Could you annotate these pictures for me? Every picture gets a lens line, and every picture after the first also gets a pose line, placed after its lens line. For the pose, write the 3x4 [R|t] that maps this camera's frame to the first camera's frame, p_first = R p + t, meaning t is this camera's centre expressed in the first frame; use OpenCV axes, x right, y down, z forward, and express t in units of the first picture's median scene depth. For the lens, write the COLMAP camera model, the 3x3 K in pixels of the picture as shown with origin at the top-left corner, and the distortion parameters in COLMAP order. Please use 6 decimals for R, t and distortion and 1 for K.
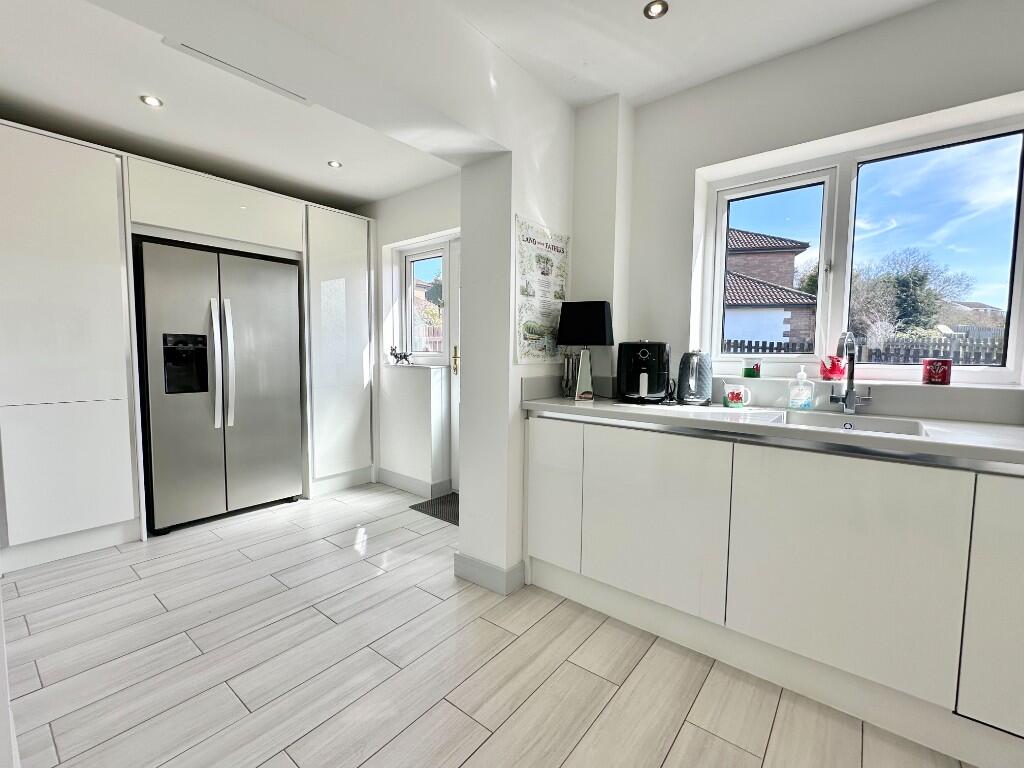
lens RADIAL K [[448.8, 0, 512.0], [0, 448.8, 384.0], [0, 0, 1]] dist [0.000605, -0.000046]
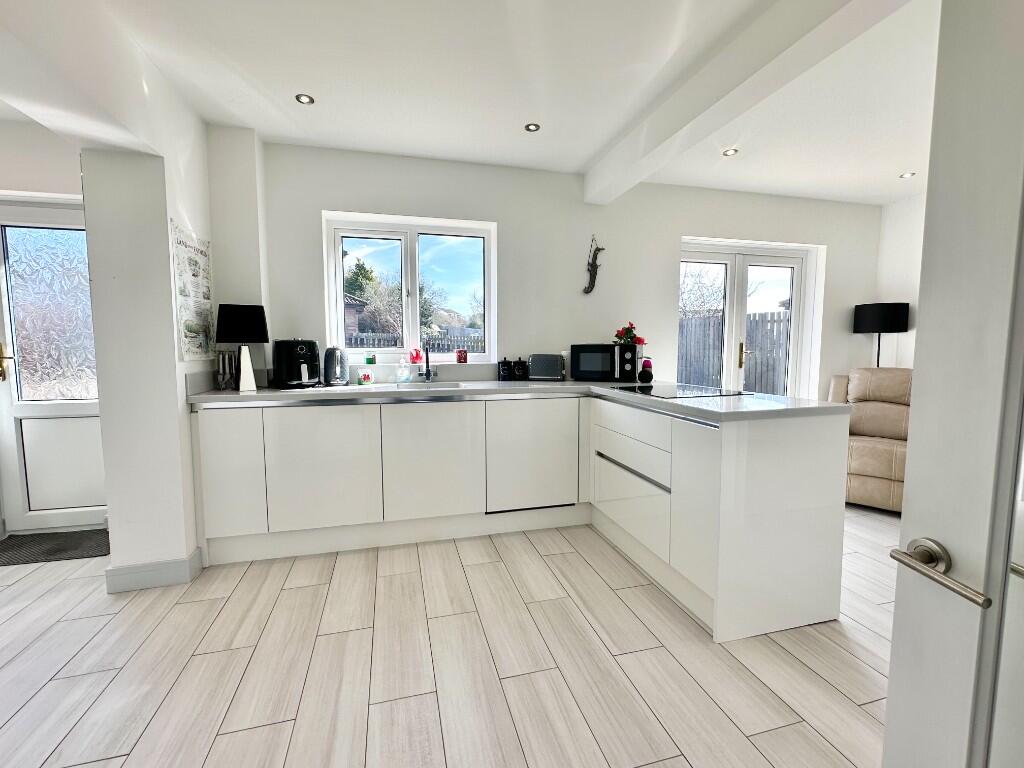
lens RADIAL K [[448.8, 0, 512.0], [0, 448.8, 384.0], [0, 0, 1]] dist [0.000605, -0.000046]
pose [[0.593567, -0.078533, 0.800944, -0.377641], [0.066886, 0.996598, 0.048148, 0.010076], [-0.802001, 0.024993, 0.596800, -0.246243]]
